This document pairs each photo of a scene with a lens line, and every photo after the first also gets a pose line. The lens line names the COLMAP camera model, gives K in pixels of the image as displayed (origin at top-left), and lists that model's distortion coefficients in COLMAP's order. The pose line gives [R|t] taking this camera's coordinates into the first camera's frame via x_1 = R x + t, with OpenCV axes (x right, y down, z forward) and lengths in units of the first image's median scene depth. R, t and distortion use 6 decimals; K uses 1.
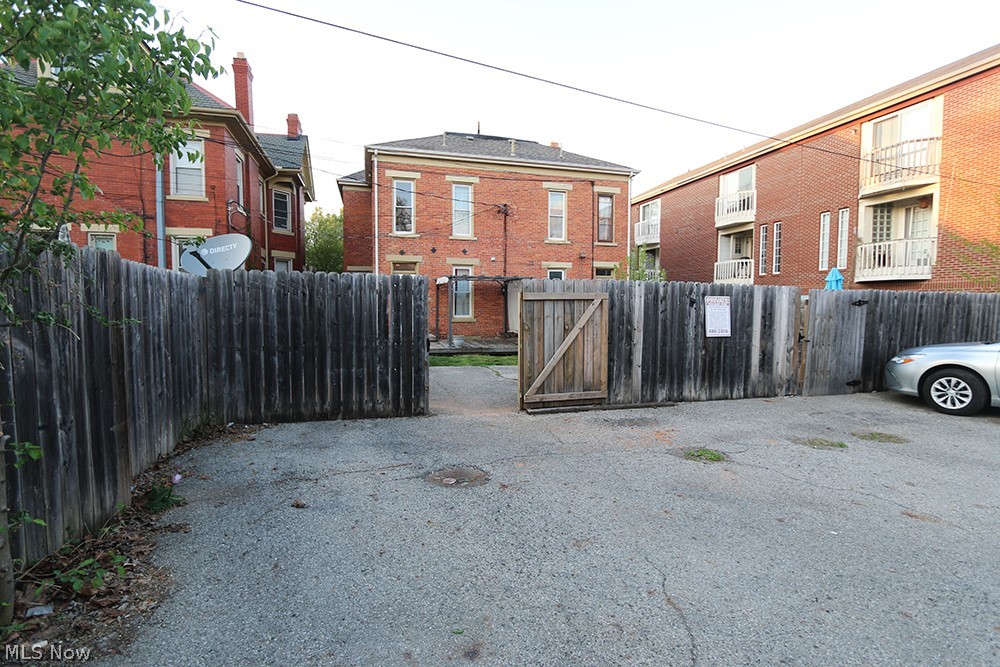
lens RADIAL K [[454.1, 0, 506.3], [0, 454.1, 332.4], [0, 0, 1]] dist [-0.021444, 0.002850]
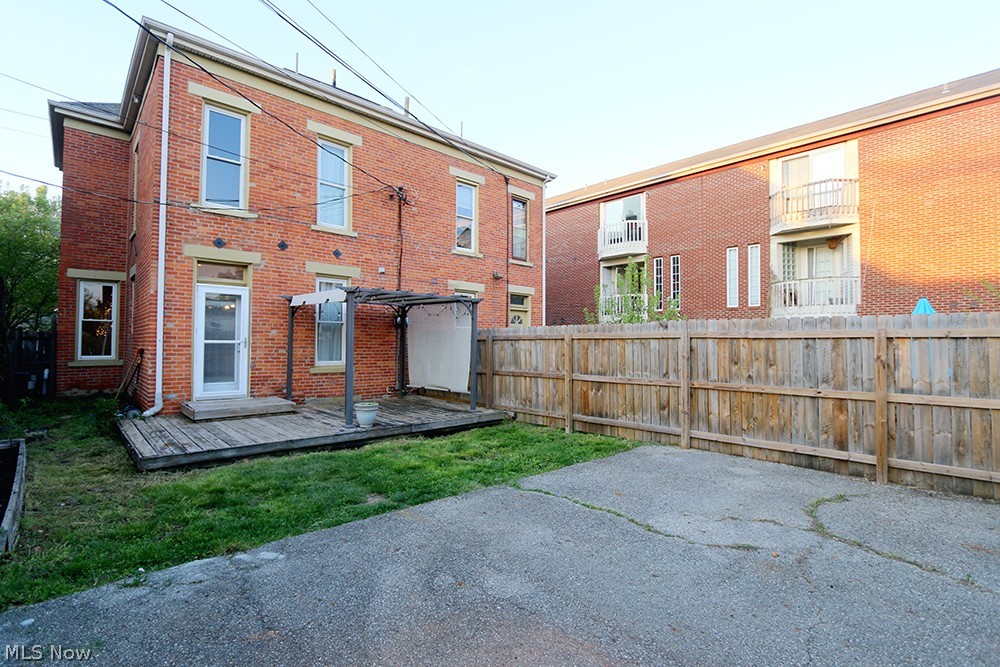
lens RADIAL K [[454.1, 0, 496.1], [0, 454.1, 333.8], [0, 0, 1]] dist [-0.021444, 0.002850]
pose [[0.889899, 0.010886, 0.456028, -0.173669], [0.024404, 0.997147, -0.071427, -0.026341], [-0.455505, 0.074692, 0.887094, 0.386494]]
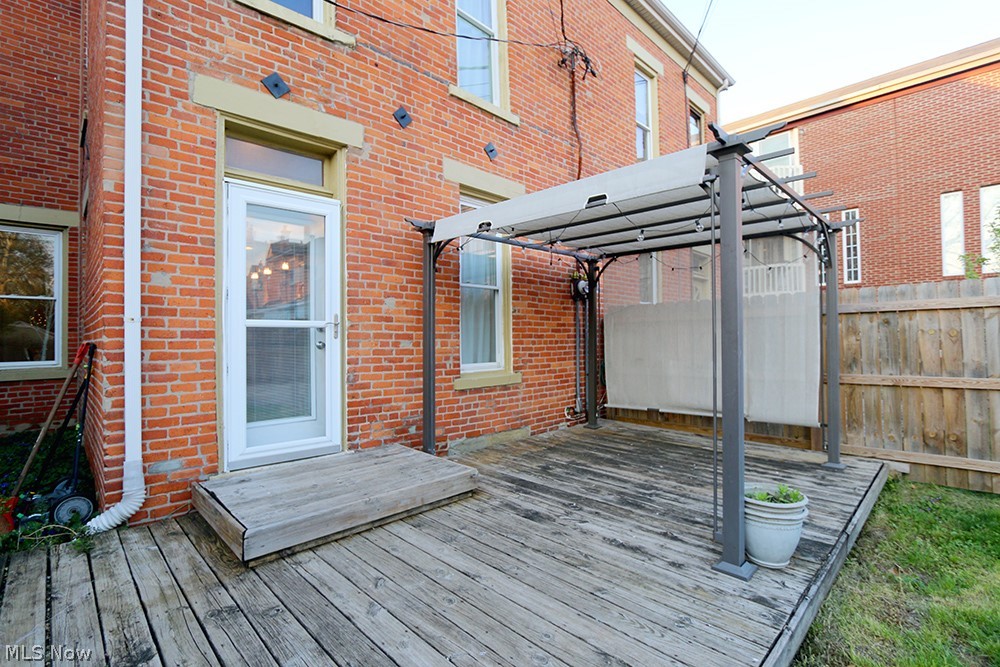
lens RADIAL K [[454.1, 0, 495.4], [0, 454.1, 333.5], [0, 0, 1]] dist [-0.021444, 0.002850]
pose [[0.883358, -0.009612, 0.468600, -0.228281], [0.044190, 0.997044, -0.062851, -0.038573], [-0.466611, 0.076227, 0.881172, 0.736508]]
